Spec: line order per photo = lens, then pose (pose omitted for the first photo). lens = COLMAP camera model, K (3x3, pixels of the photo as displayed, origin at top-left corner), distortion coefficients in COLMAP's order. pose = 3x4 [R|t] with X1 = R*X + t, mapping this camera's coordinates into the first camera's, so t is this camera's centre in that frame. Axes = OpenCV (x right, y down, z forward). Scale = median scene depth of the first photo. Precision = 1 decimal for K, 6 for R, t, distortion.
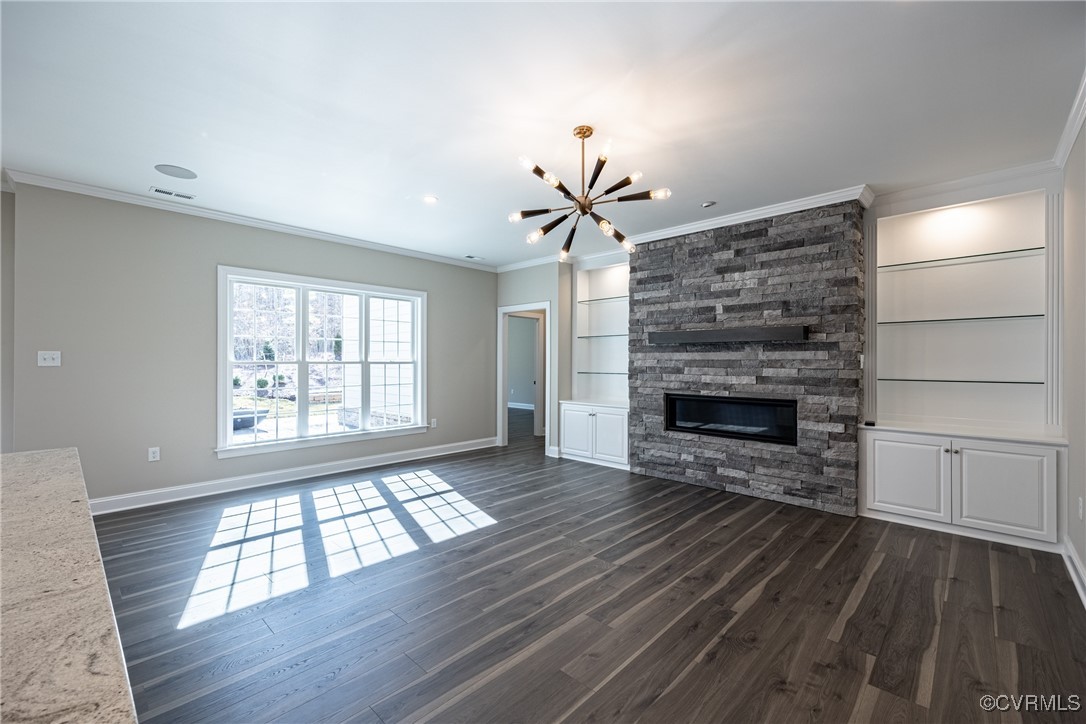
lens RADIAL K [[451.5, 0, 545.7], [0, 451.5, 361.2], [0, 0, 1]] dist [0.003070, -0.000211]
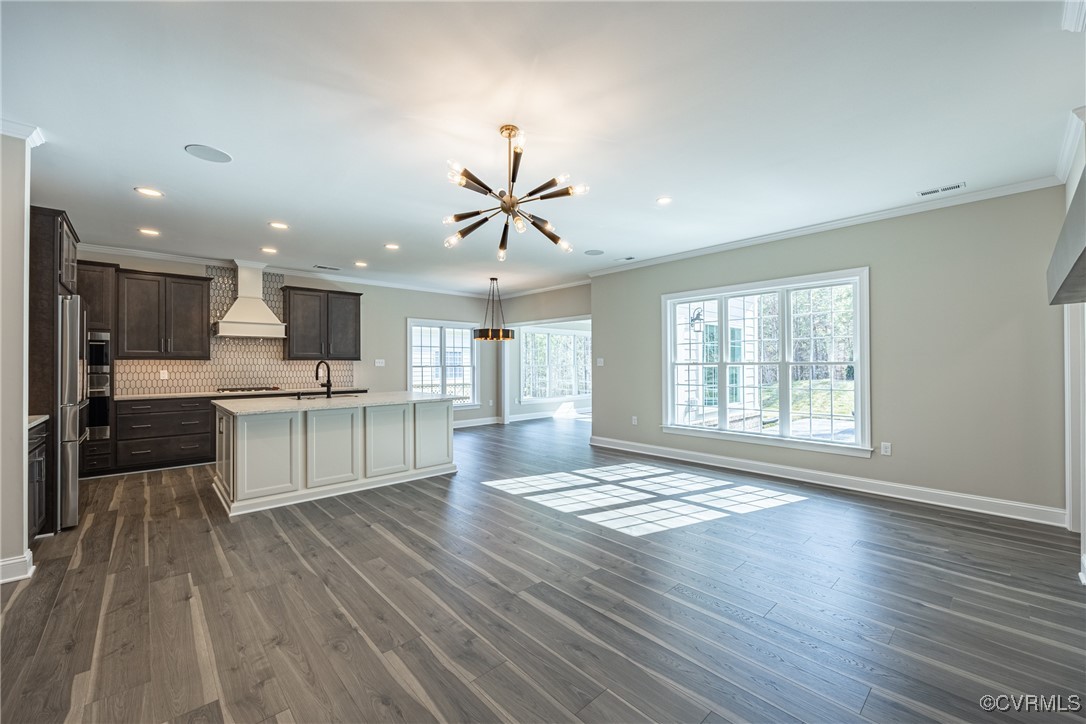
lens RADIAL K [[431.7, 0, 542.7], [0, 431.7, 361.3], [0, 0, 1]] dist [-0.003366, -0.000976]
pose [[-0.067959, -0.008414, -0.997653, 0.647016], [0.007685, 0.999930, -0.008957, 0.004025], [0.997658, -0.008275, -0.067890, 0.718635]]
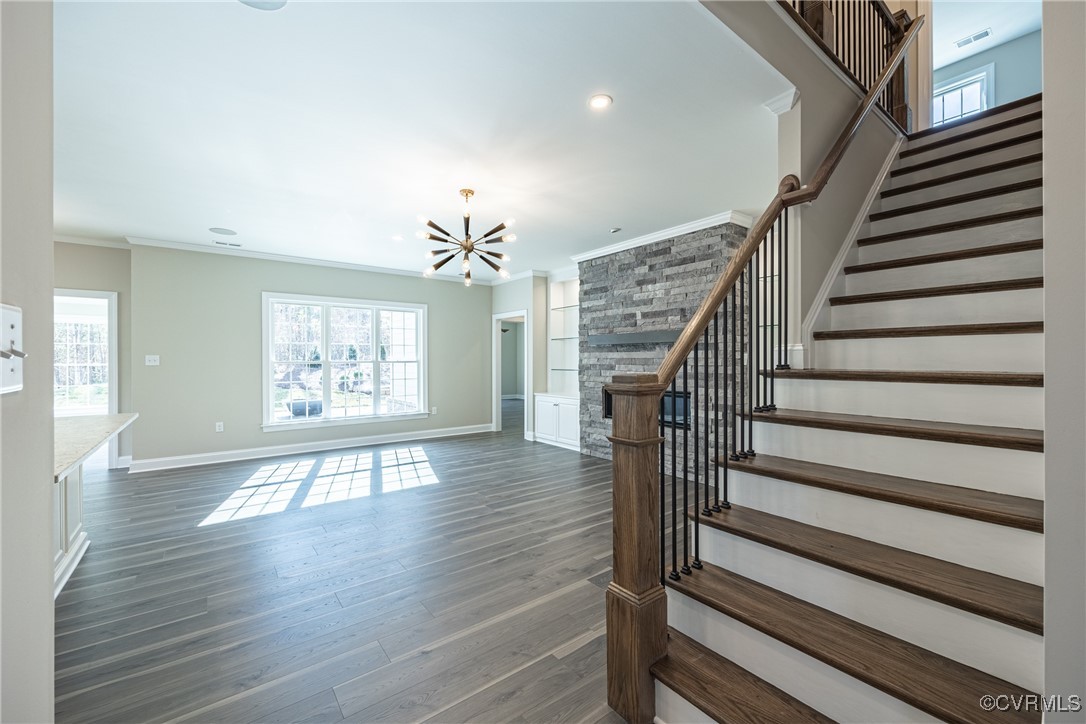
lens RADIAL K [[431.7, 0, 545.0], [0, 431.7, 362.0], [0, 0, 1]] dist [-0.003366, -0.000976]
pose [[0.987978, -0.004458, -0.154532, 0.326527], [0.005378, 0.999970, 0.005541, -0.000920], [0.154503, -0.006306, 0.987972, -0.162957]]
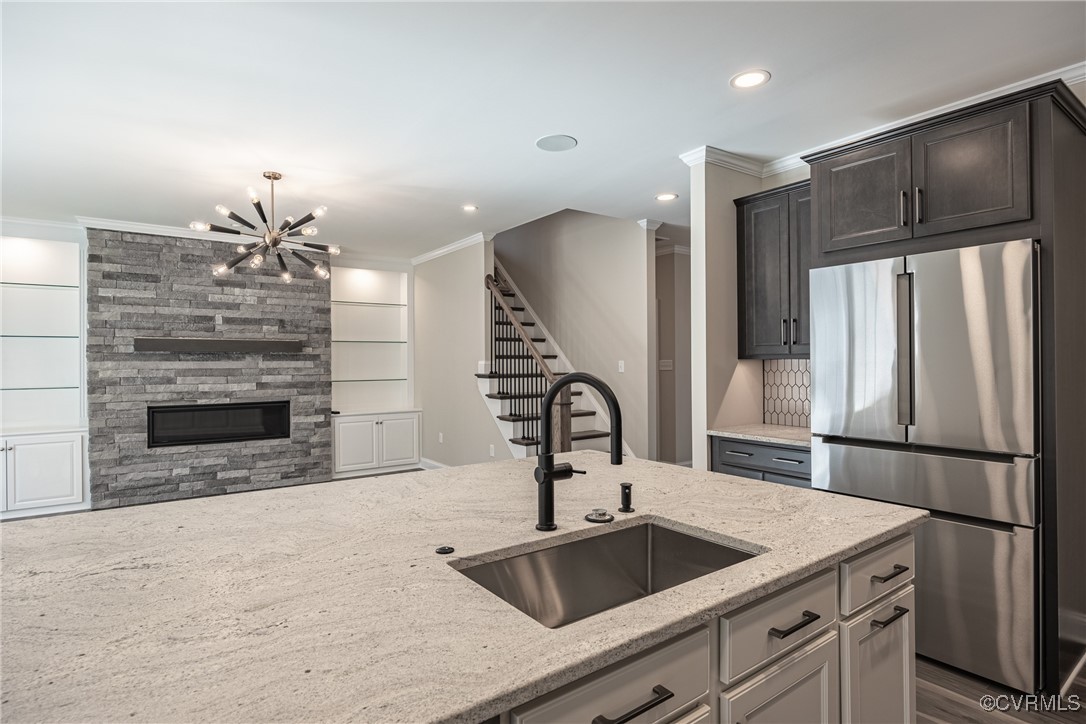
lens RADIAL K [[566.8, 0, 539.0], [0, 566.8, 361.5], [0, 0, 1]] dist [-0.004683, -0.001284]
pose [[0.192619, -0.003961, 0.981266, -0.774648], [0.004108, 0.999986, 0.003230, -0.021300], [-0.981265, 0.003409, 0.192633, 0.029294]]
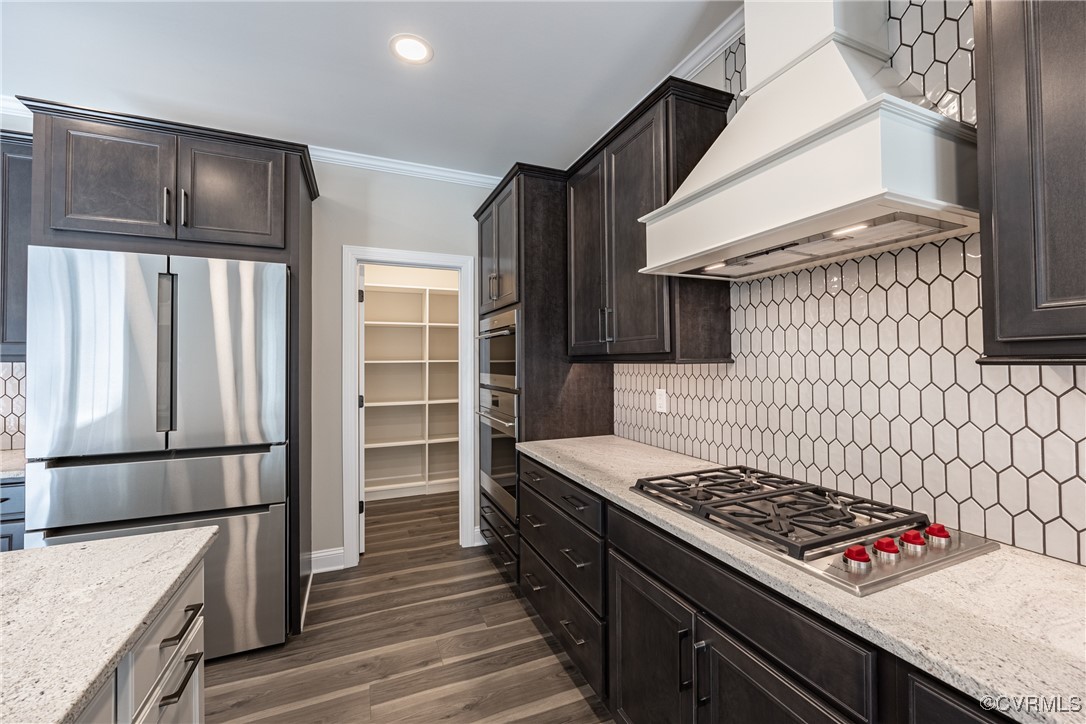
lens RADIAL K [[431.7, 0, 536.9], [0, 431.7, 356.5], [0, 0, 1]] dist [-0.003366, -0.000976]
pose [[-0.913995, 0.007665, 0.405652, -0.651530], [0.000754, 0.999852, -0.017194, -0.019125], [-0.405724, -0.015409, -0.913866, 0.012862]]
